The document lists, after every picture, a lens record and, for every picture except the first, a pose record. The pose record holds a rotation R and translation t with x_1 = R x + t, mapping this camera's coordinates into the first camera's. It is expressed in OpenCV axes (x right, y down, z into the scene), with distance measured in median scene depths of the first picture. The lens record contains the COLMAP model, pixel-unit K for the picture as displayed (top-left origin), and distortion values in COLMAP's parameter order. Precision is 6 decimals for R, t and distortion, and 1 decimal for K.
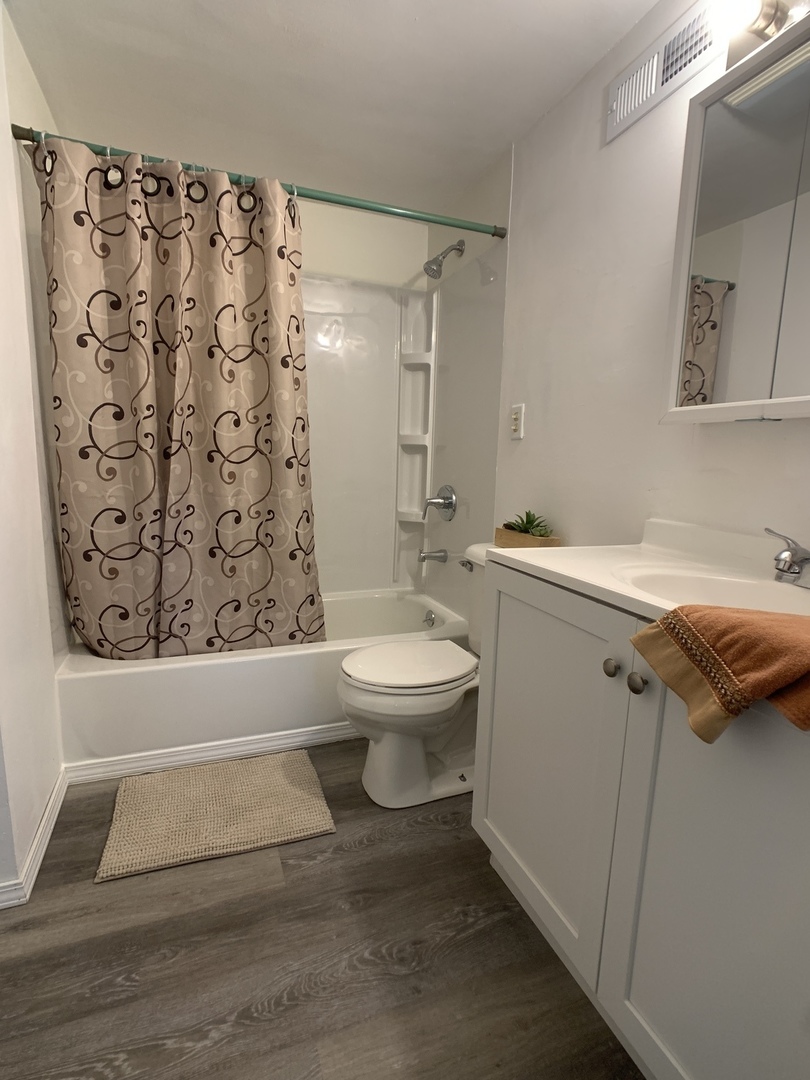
lens RADIAL K [[526.1, 0, 404.9], [0, 526.1, 547.8], [0, 0, 1]] dist [-0.028845, 0.011564]
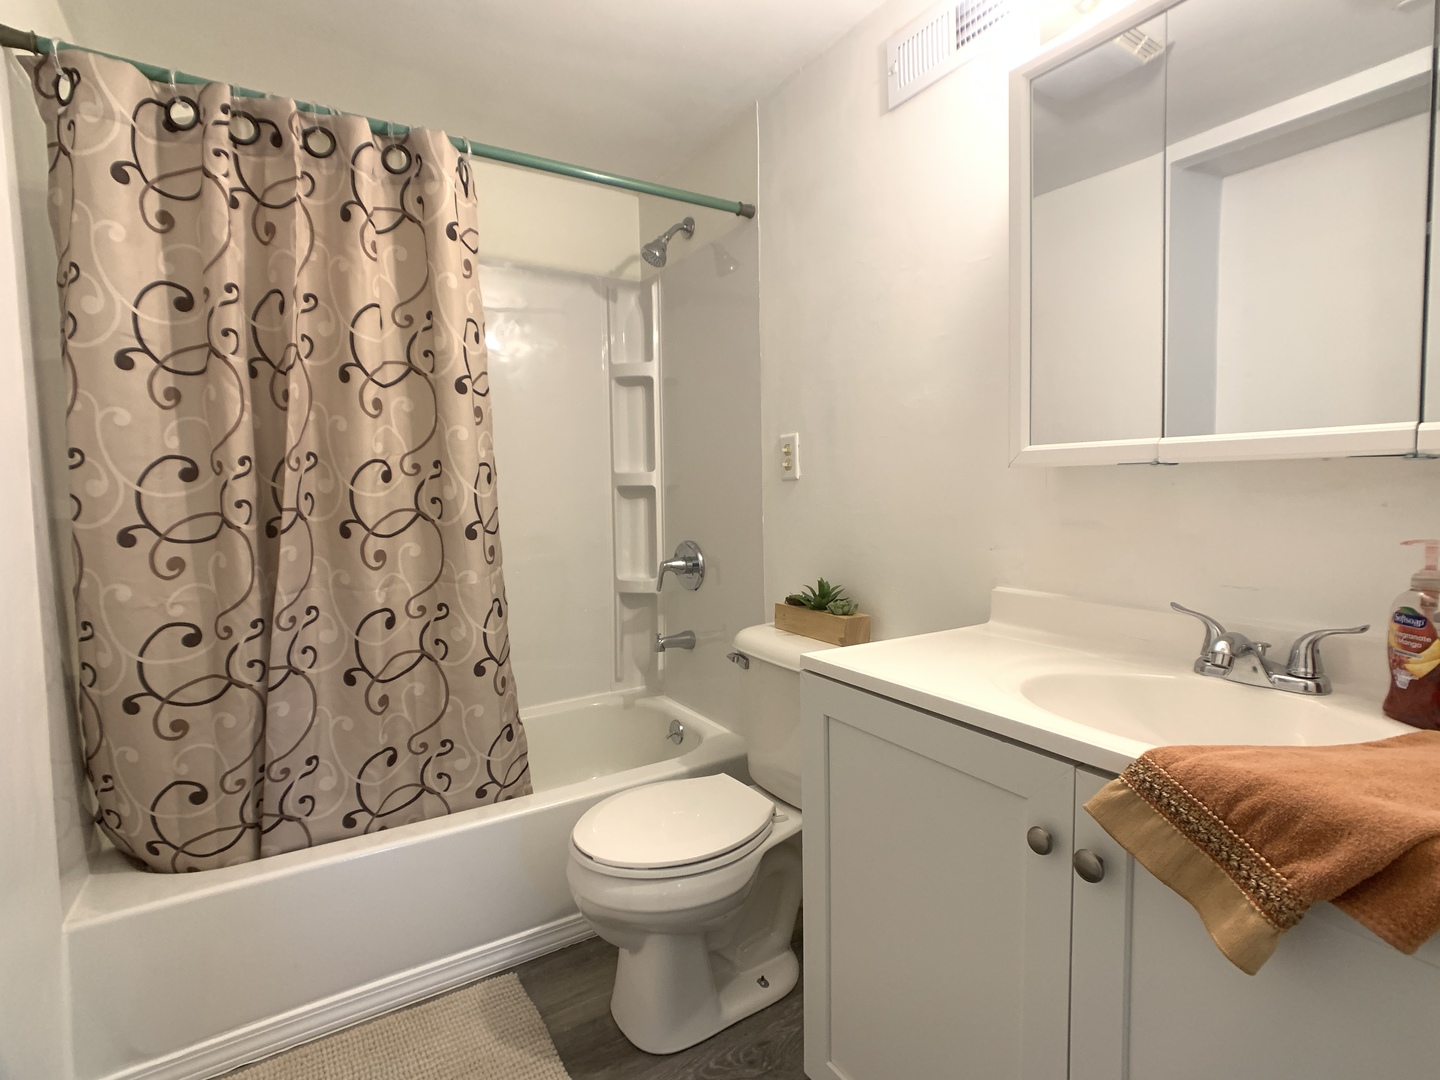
lens RADIAL K [[701.5, 0, 721.2], [0, 701.5, 529.3], [0, 0, 1]] dist [-0.028845, 0.011564]
pose [[0.979516, -0.055338, 0.193614, -0.084448], [0.074559, 0.992830, -0.093434, -0.060311], [-0.187056, 0.105956, 0.976618, 0.073901]]
